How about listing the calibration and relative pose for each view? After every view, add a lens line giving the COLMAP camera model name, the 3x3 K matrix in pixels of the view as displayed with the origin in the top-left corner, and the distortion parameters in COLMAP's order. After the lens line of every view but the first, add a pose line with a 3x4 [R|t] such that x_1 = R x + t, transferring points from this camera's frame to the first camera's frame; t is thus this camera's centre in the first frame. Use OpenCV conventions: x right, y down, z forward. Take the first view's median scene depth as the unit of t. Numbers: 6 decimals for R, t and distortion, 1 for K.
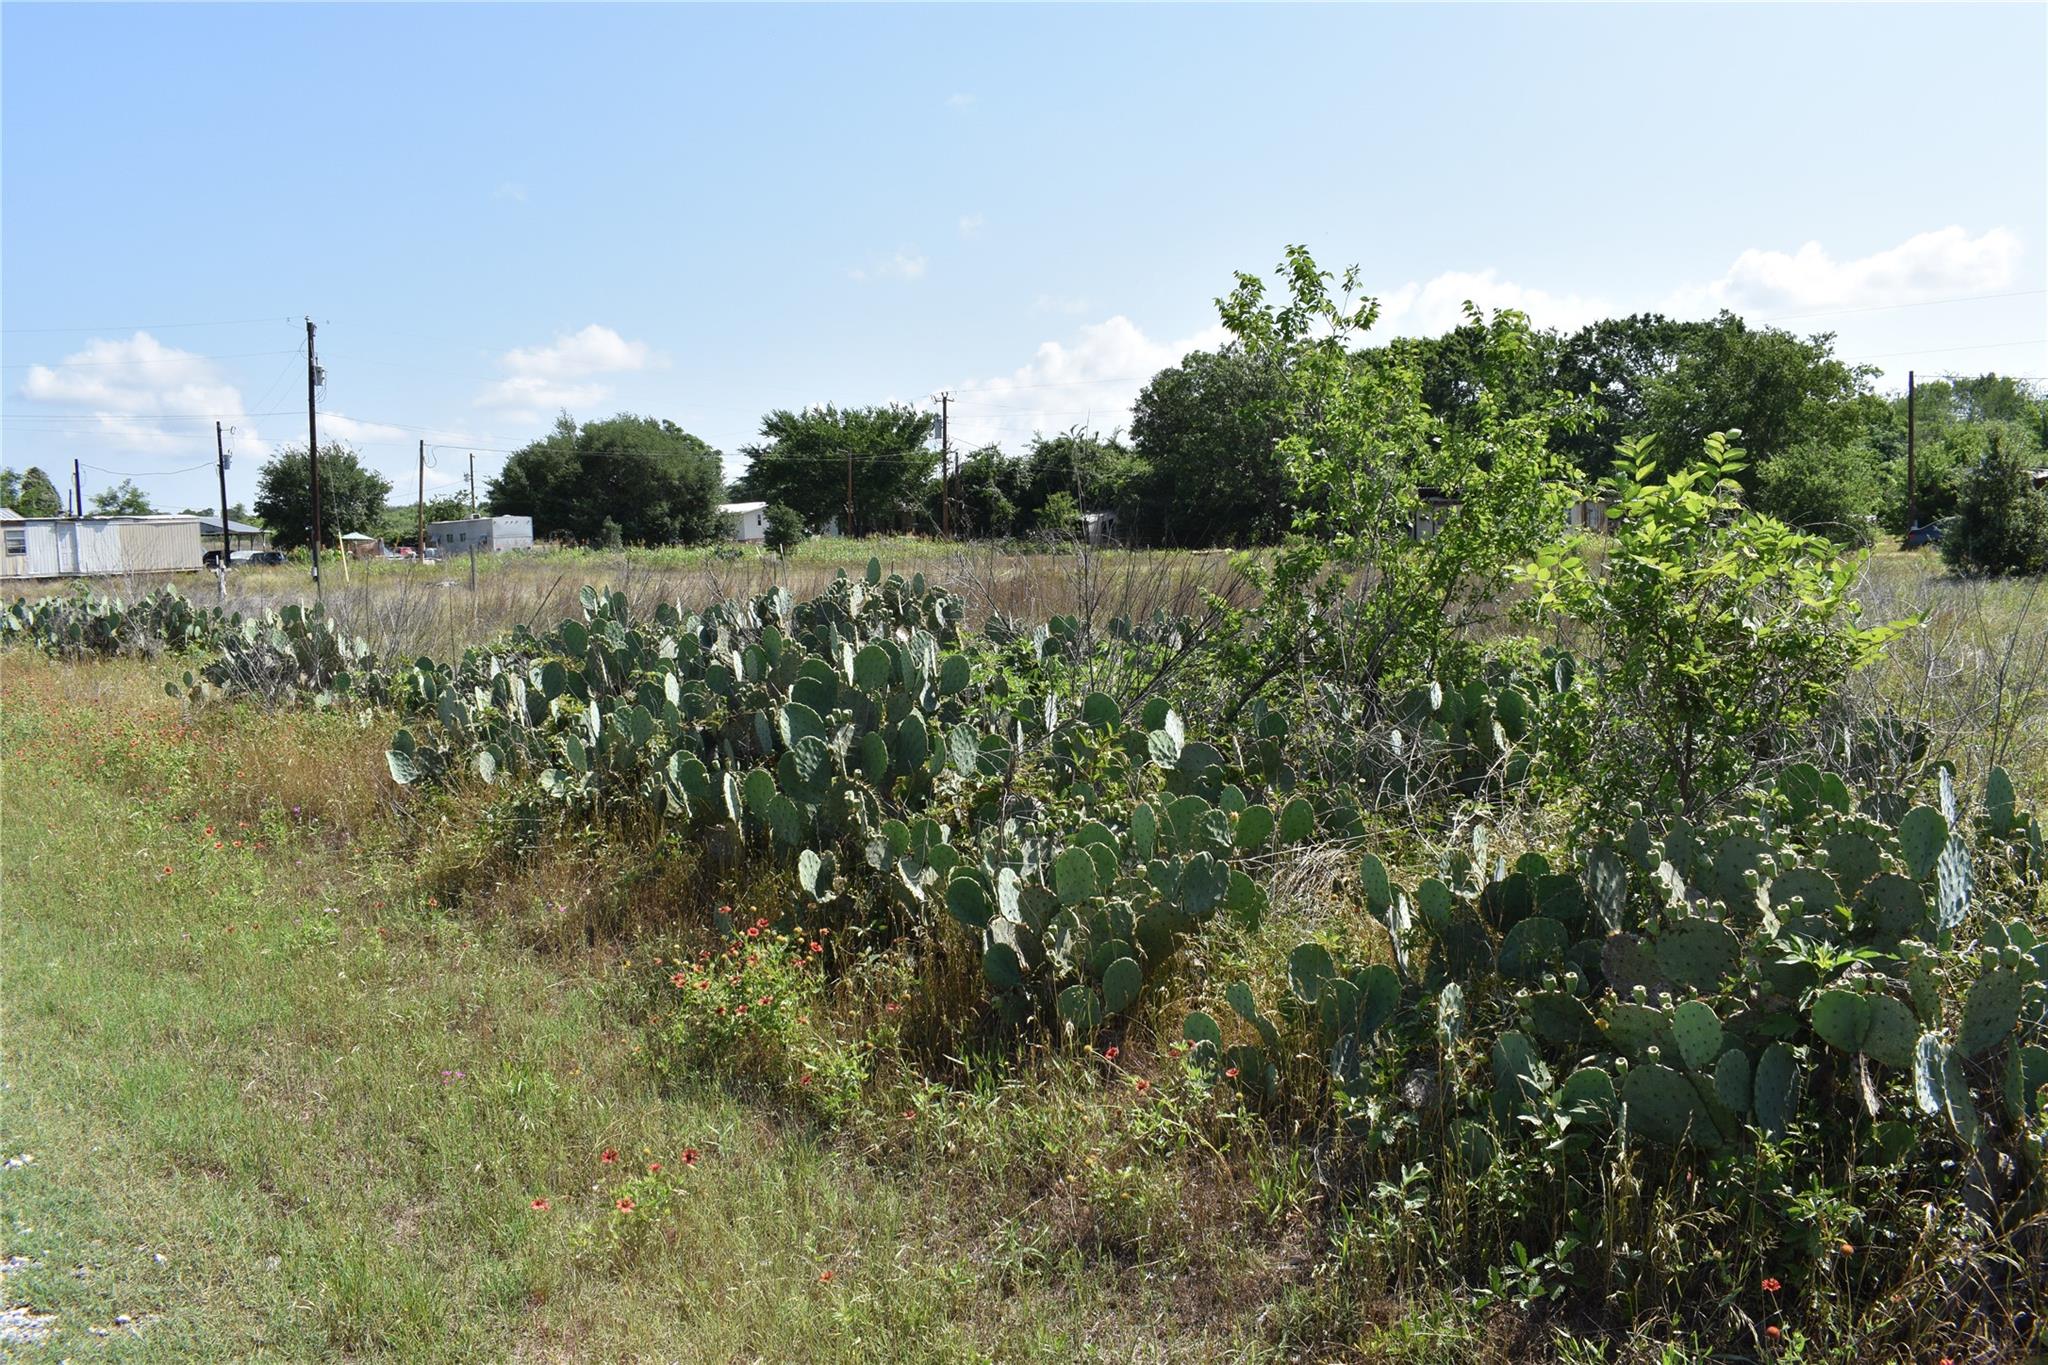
lens RADIAL K [[1684.6, 0, 1026.3], [0, 1684.6, 646.9], [0, 0, 1]] dist [-0.072375, 0.006729]
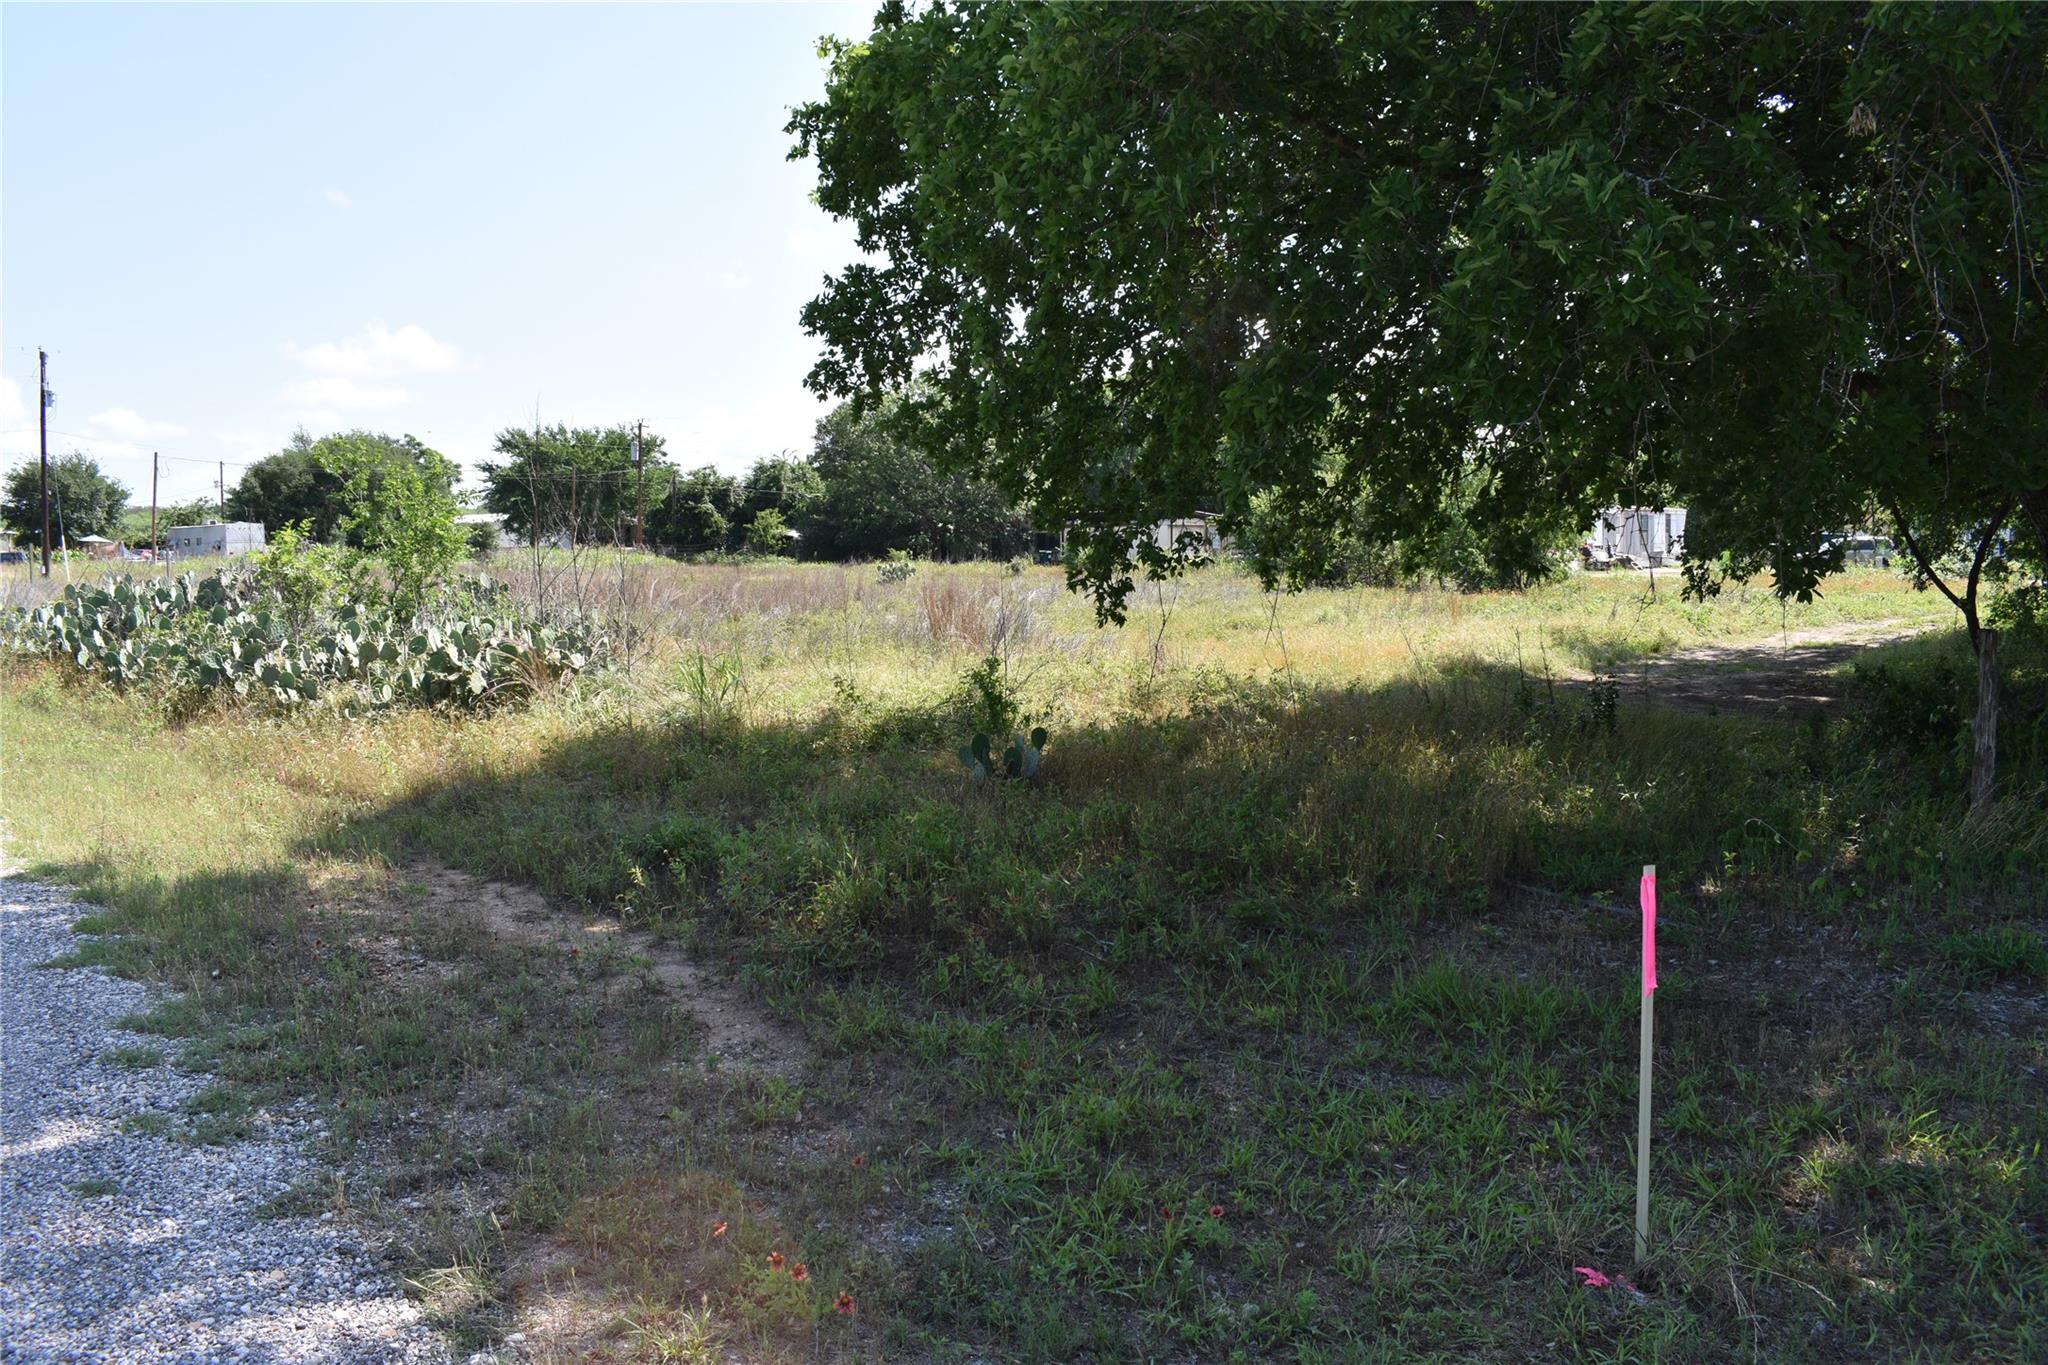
lens RADIAL K [[1684.6, 0, 1026.3], [0, 1684.6, 646.9], [0, 0, 1]] dist [-0.072375, 0.006729]
pose [[0.993082, 0.010512, 0.116954, 0.063580], [-0.009451, 0.999909, -0.009625, 0.007090], [-0.117044, 0.008453, 0.993091, -0.113730]]
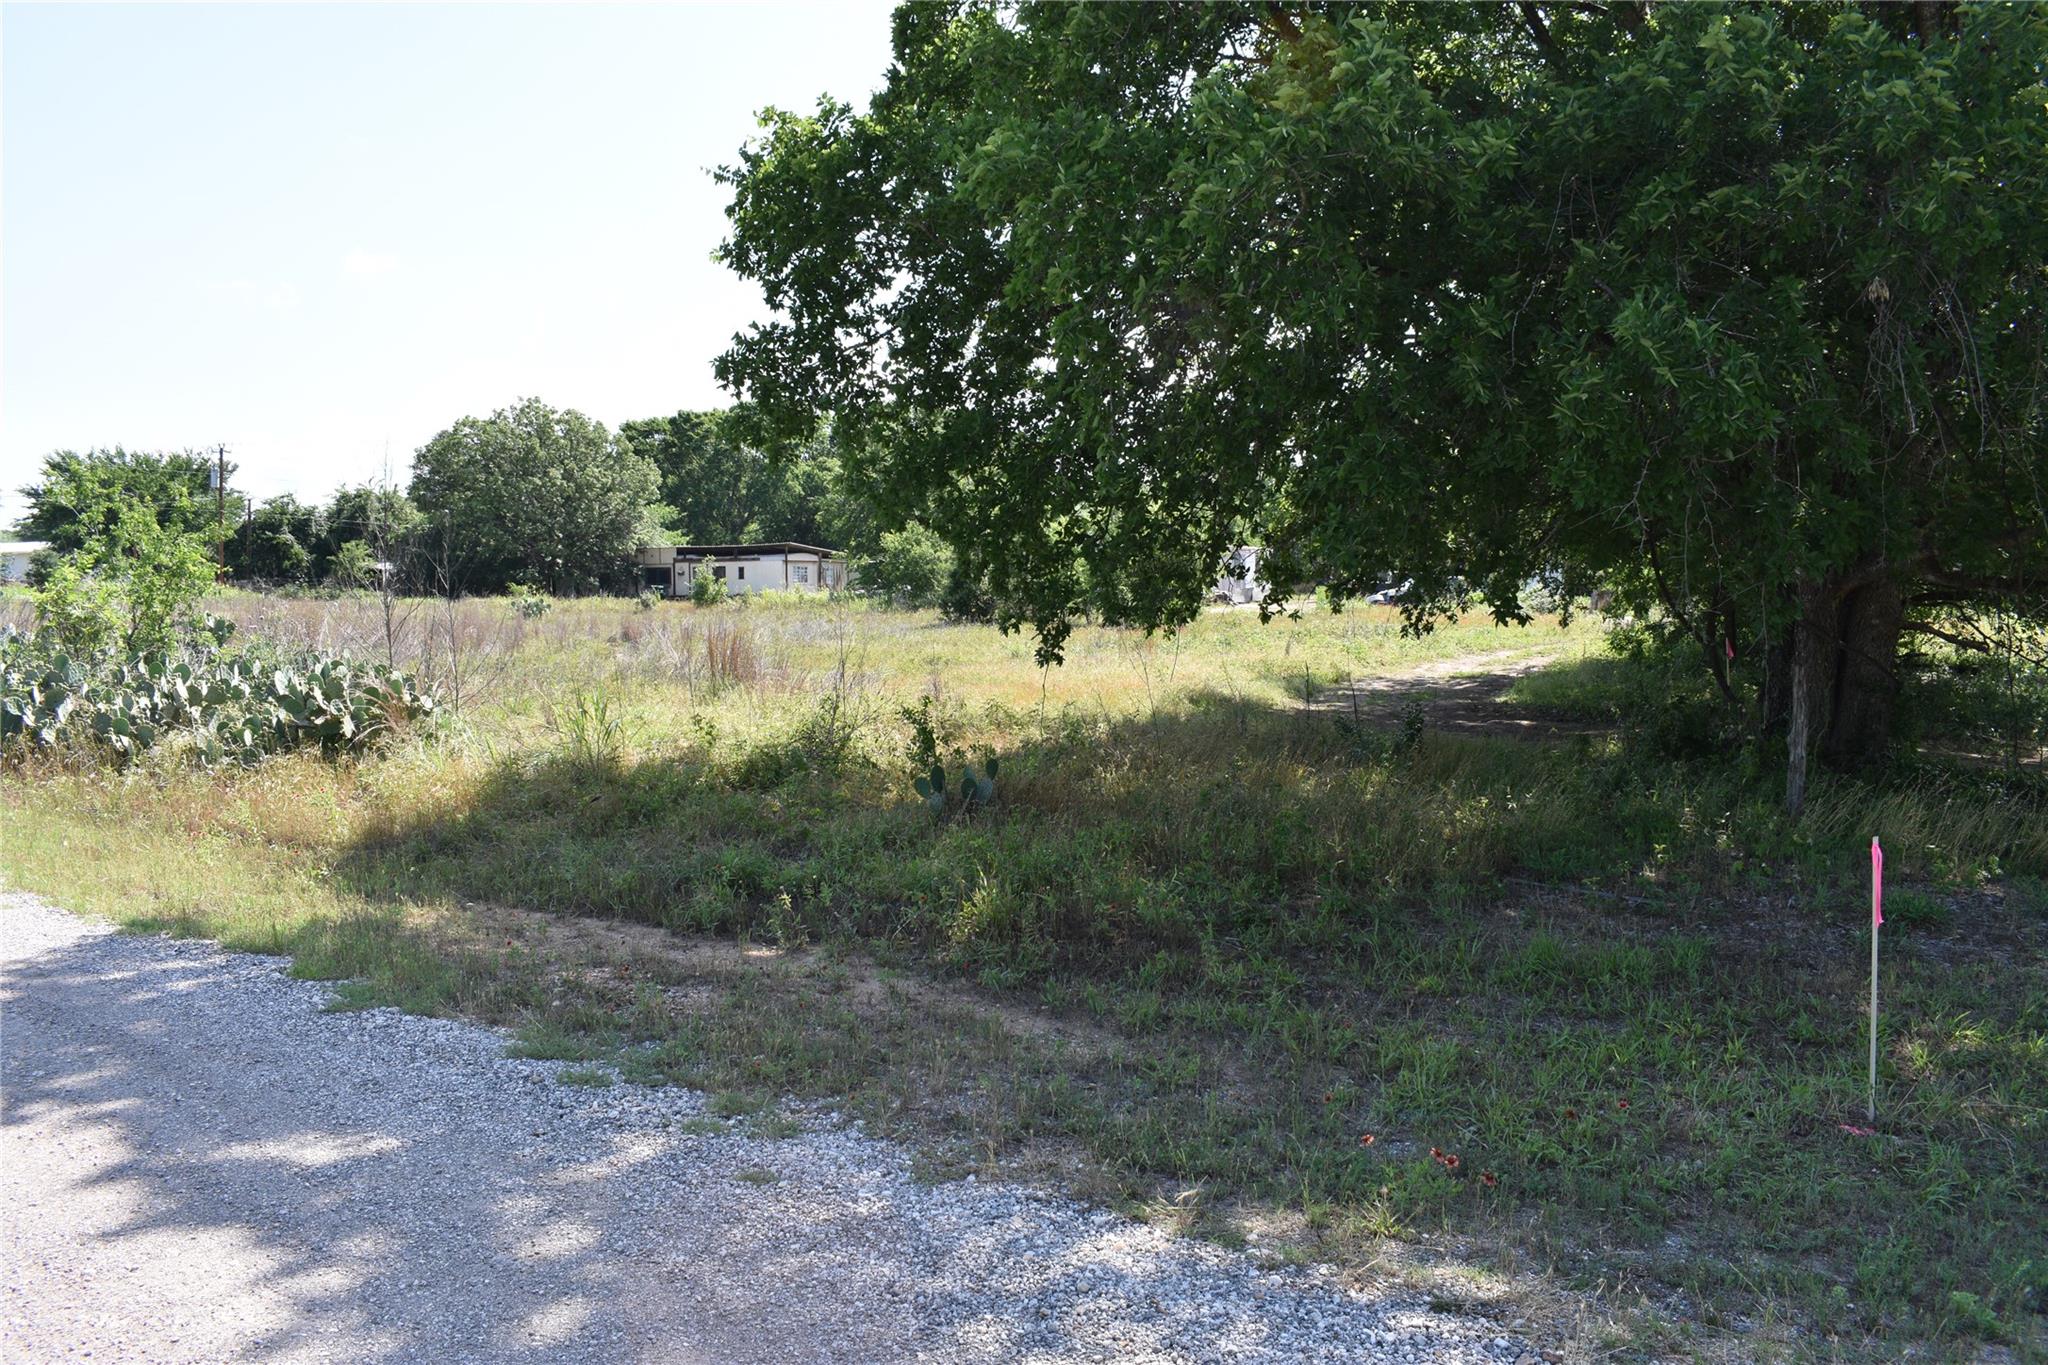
lens RADIAL K [[1684.6, 0, 1026.3], [0, 1684.6, 646.9], [0, 0, 1]] dist [-0.072375, 0.006729]
pose [[0.933281, 0.008647, 0.359044, 0.041253], [0.002587, 0.999522, -0.030794, 0.007028], [-0.359139, 0.029669, 0.932813, -0.116884]]
